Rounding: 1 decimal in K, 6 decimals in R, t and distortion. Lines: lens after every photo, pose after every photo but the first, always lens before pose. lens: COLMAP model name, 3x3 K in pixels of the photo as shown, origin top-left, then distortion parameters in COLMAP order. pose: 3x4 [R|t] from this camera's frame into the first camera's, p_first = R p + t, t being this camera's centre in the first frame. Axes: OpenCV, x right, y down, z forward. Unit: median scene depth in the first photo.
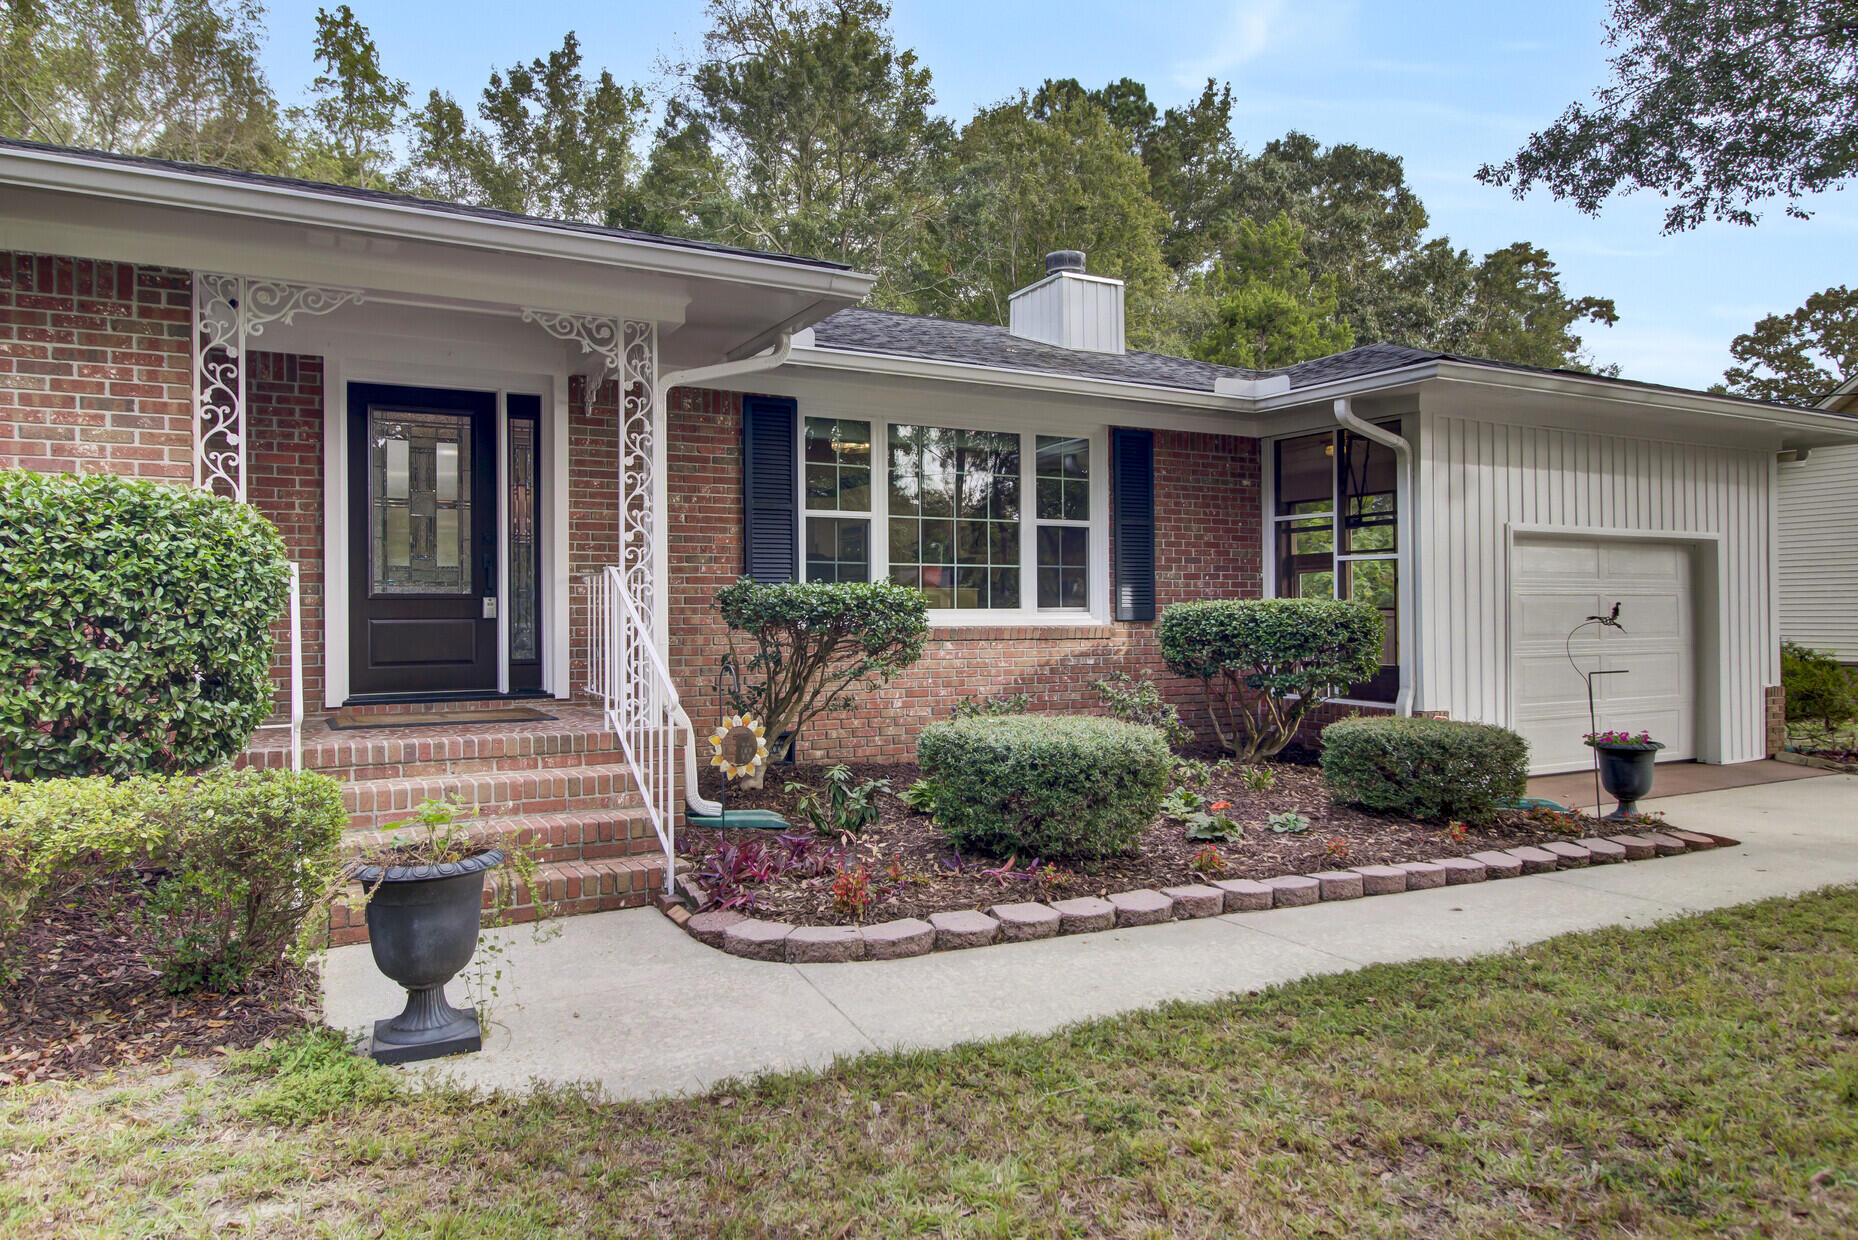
lens RADIAL K [[1183.0, 0, 929.0], [0, 1183.0, 620.0], [0, 0, 1]] dist [0.006517, 0.001842]
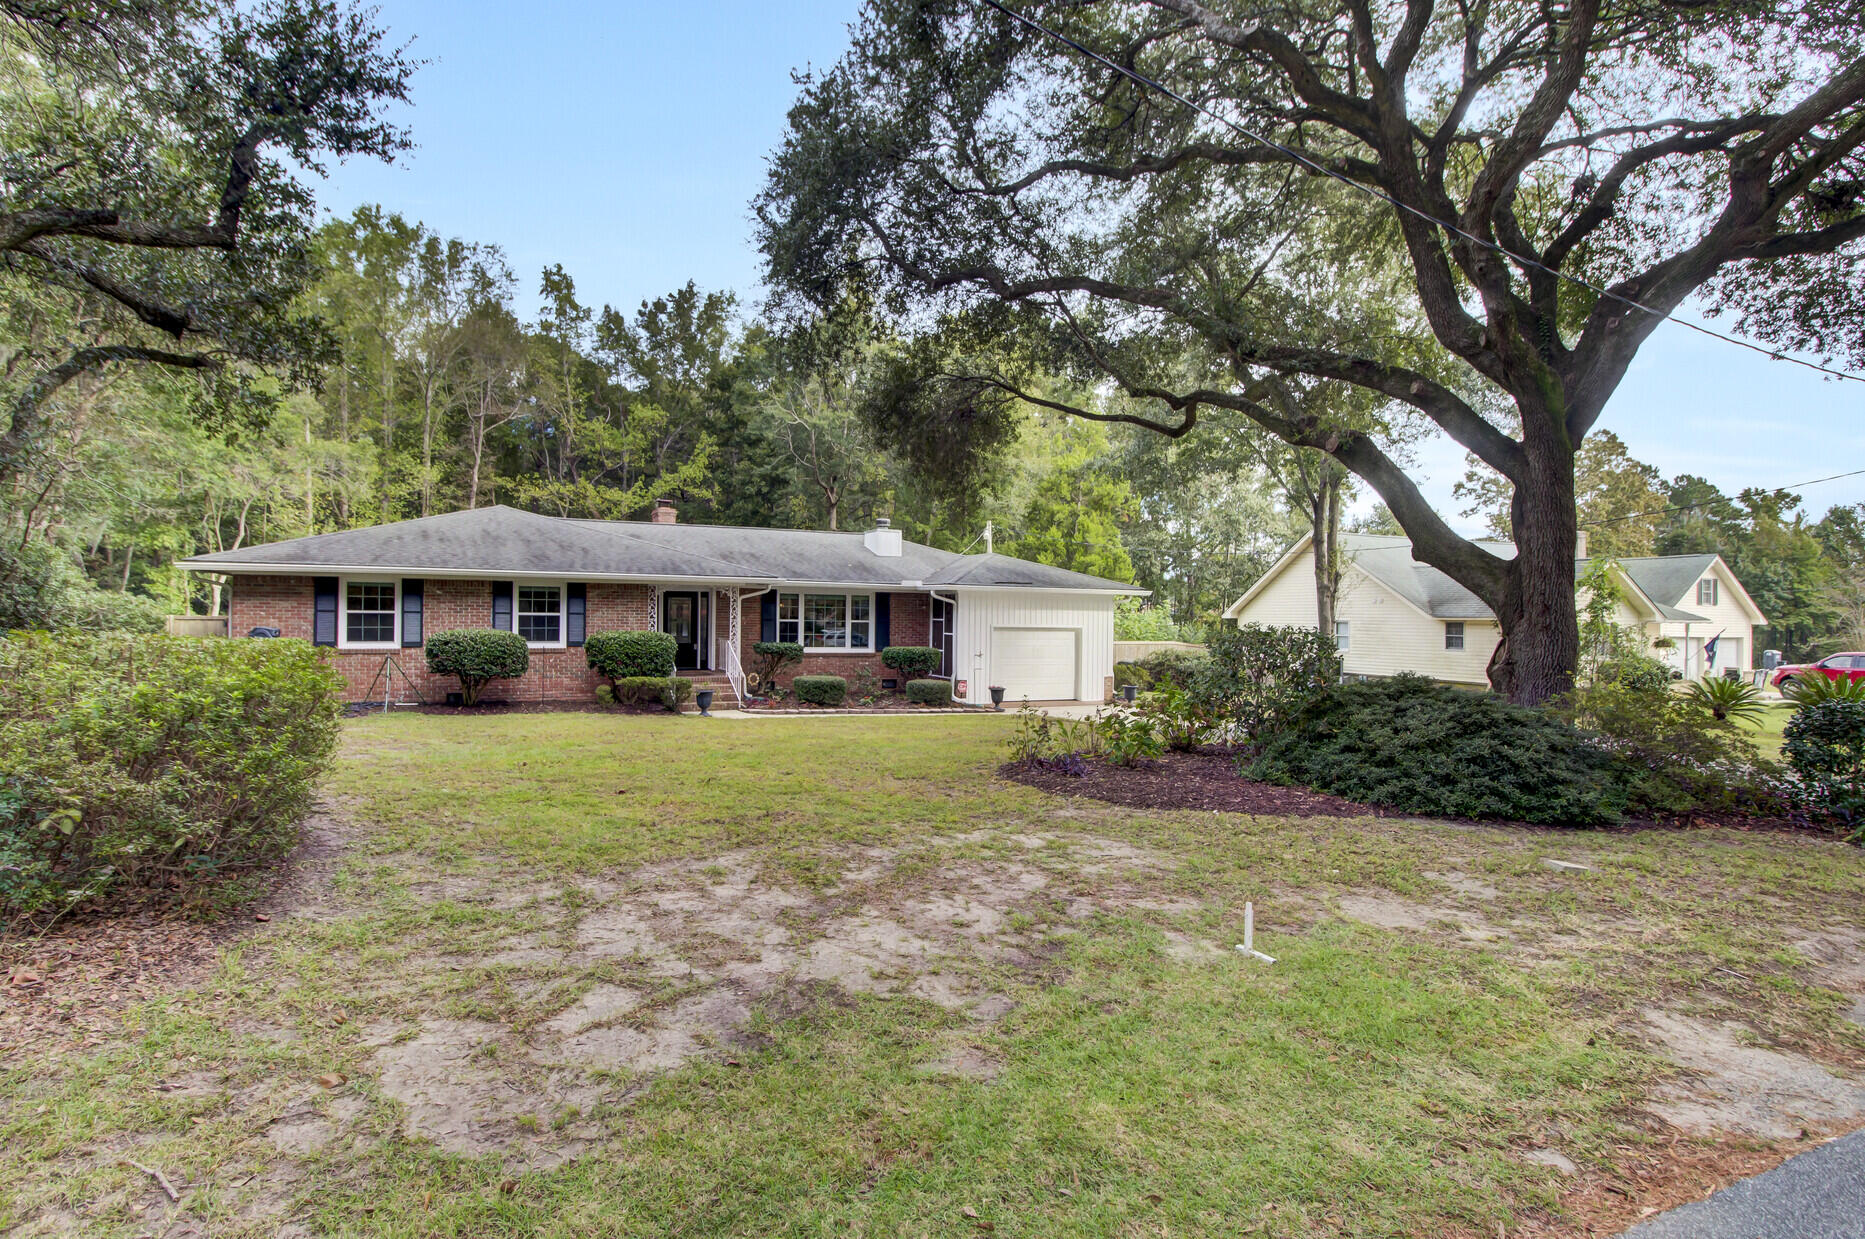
lens RADIAL K [[991.2, 0, 932.5], [0, 991.2, 619.5], [0, 0, 1]] dist [0.000430, 0.000024]
pose [[0.999440, 0.018863, -0.027638, 0.388639], [-0.018999, 0.999809, -0.004648, -0.077810], [0.027545, 0.005171, 0.999607, -1.748752]]
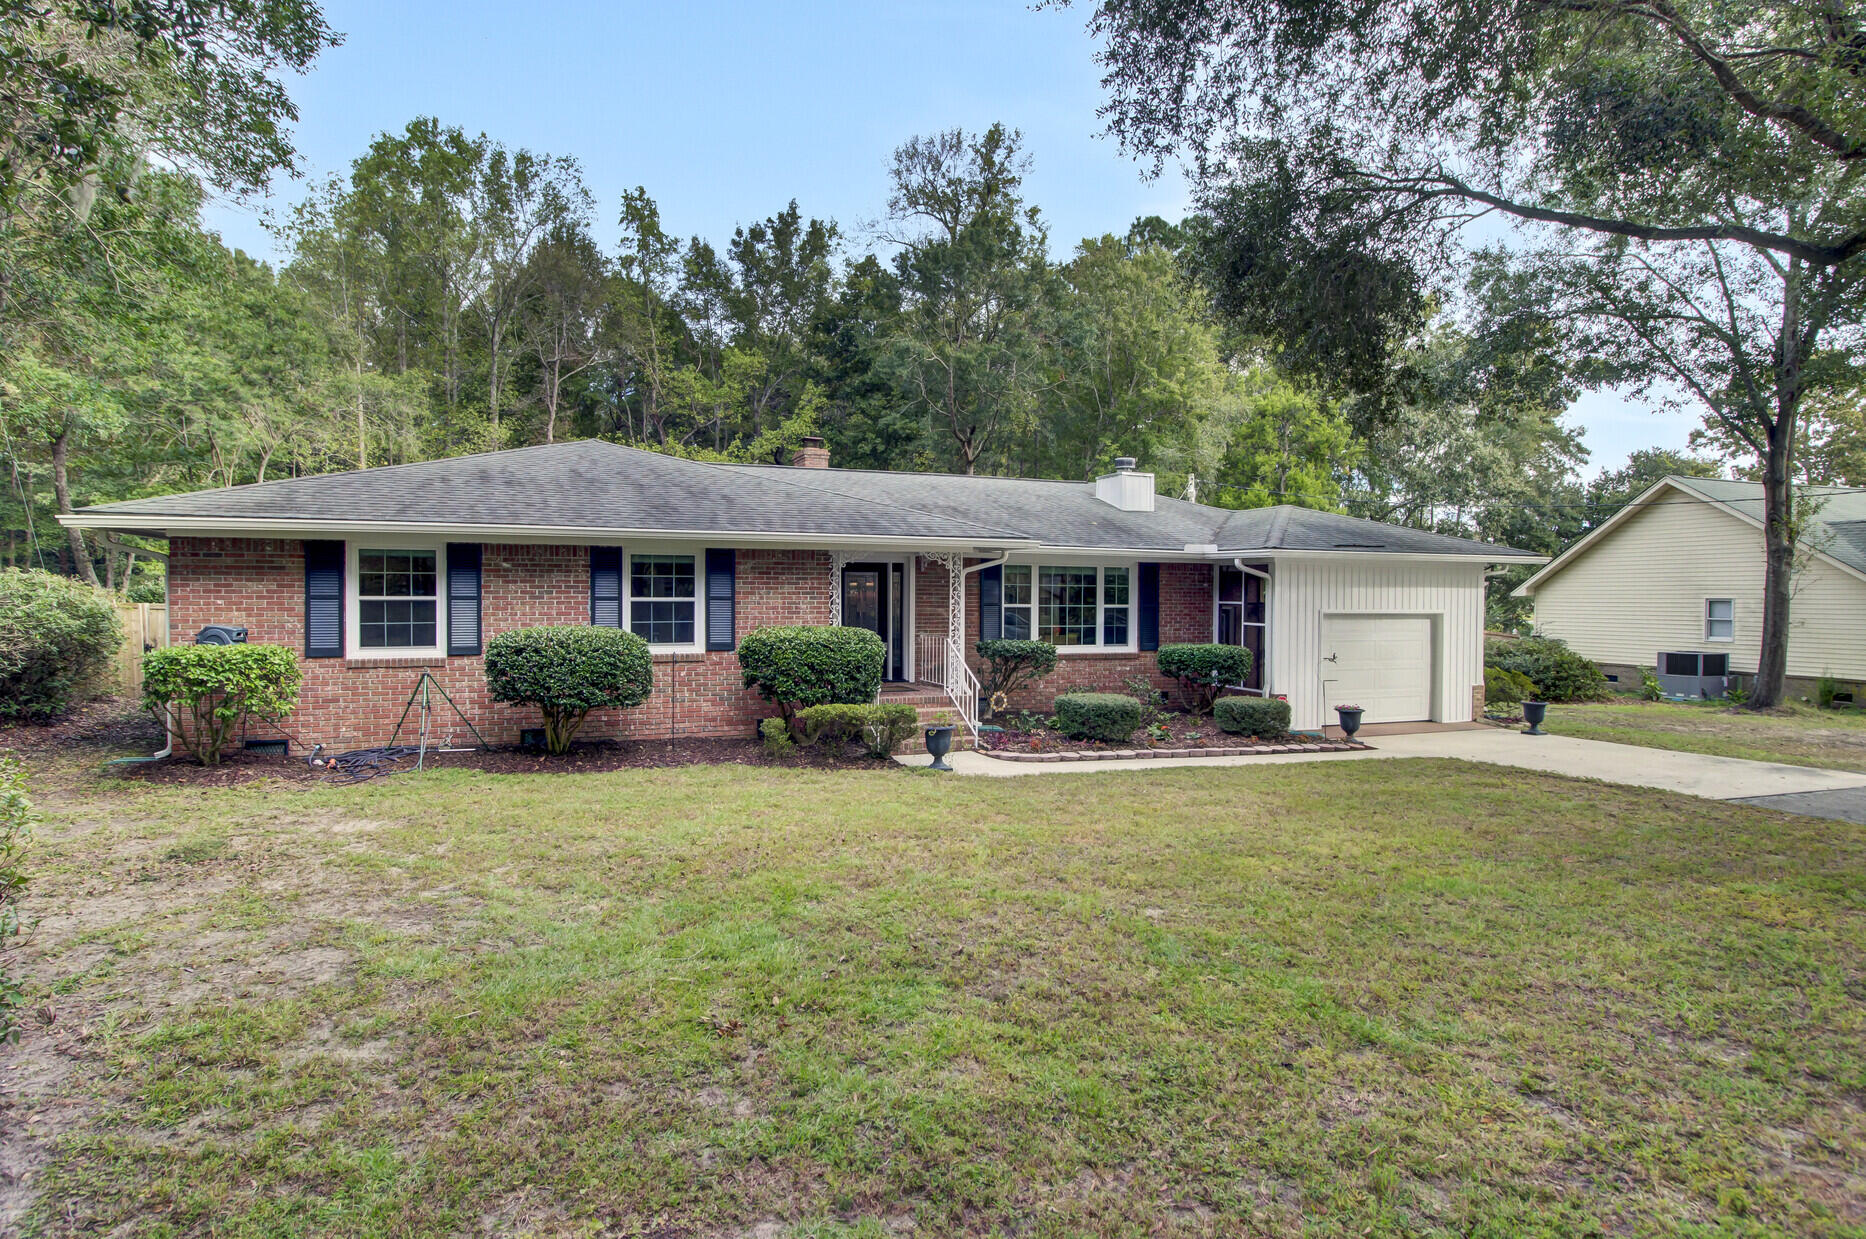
lens RADIAL K [[1028.5, 0, 933.0], [0, 1028.5, 619.5], [0, 0, 1]] dist [-0.002526, 0.000543]
pose [[0.994781, 0.013637, -0.101121, -0.032564], [-0.012059, 0.999796, 0.016194, -0.083192], [0.101321, -0.014890, 0.994742, -0.942205]]
